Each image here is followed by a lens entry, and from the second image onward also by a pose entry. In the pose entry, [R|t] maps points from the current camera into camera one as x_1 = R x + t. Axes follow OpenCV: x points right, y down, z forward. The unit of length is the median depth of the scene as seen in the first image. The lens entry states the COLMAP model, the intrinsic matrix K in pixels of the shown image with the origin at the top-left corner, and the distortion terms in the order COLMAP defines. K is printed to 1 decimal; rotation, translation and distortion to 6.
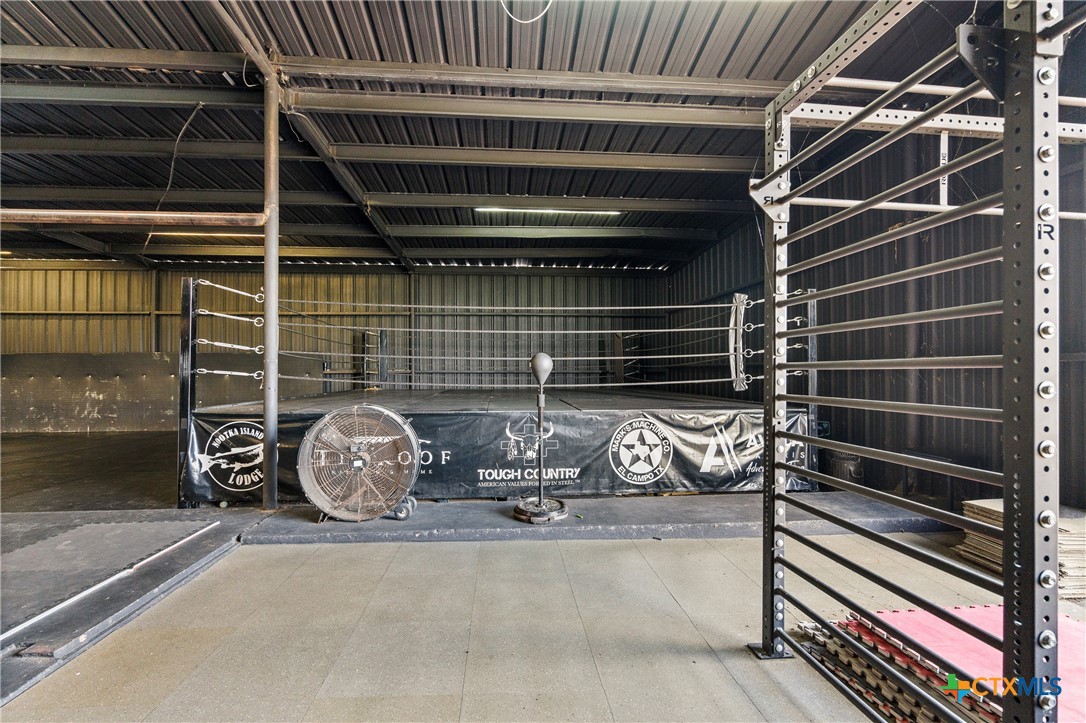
lens RADIAL K [[505.0, 0, 543.2], [0, 505.0, 363.6], [0, 0, 1]] dist [-0.026097, -0.000625]
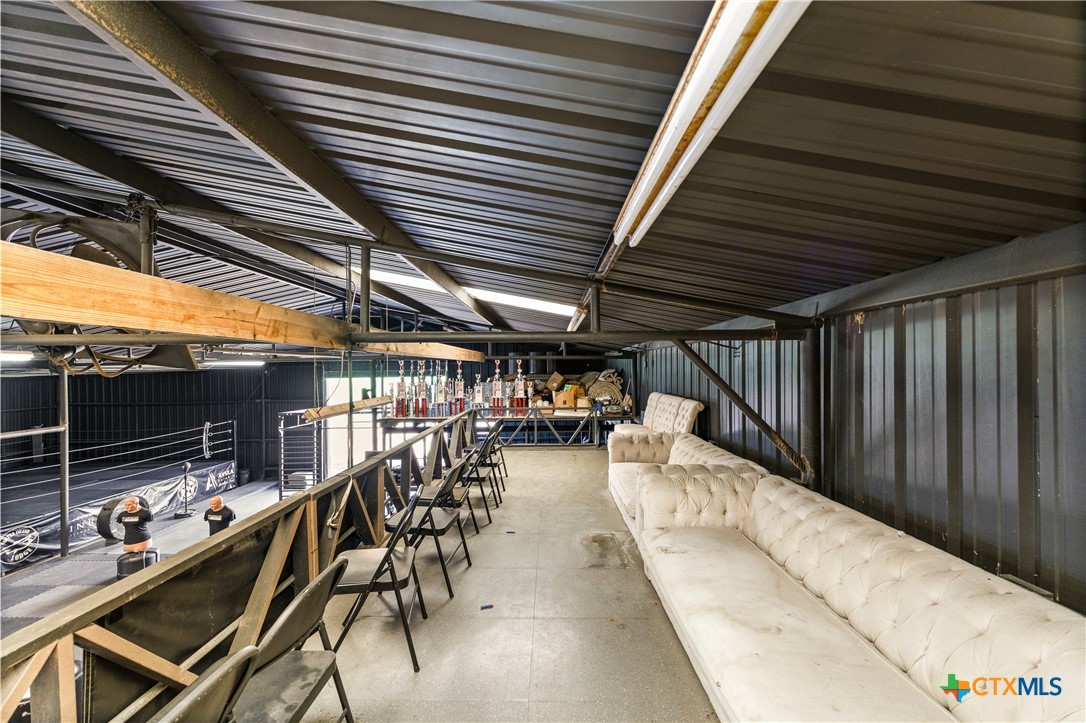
lens RADIAL K [[439.0, 0, 545.8], [0, 439.0, 364.7], [0, 0, 1]] dist [0.002051, 0.000115]
pose [[0.108793, 0.007066, 0.994039, -2.132650], [-0.008738, 0.999943, -0.006151, -0.544519], [-0.994026, -0.008017, 0.108848, -1.288031]]
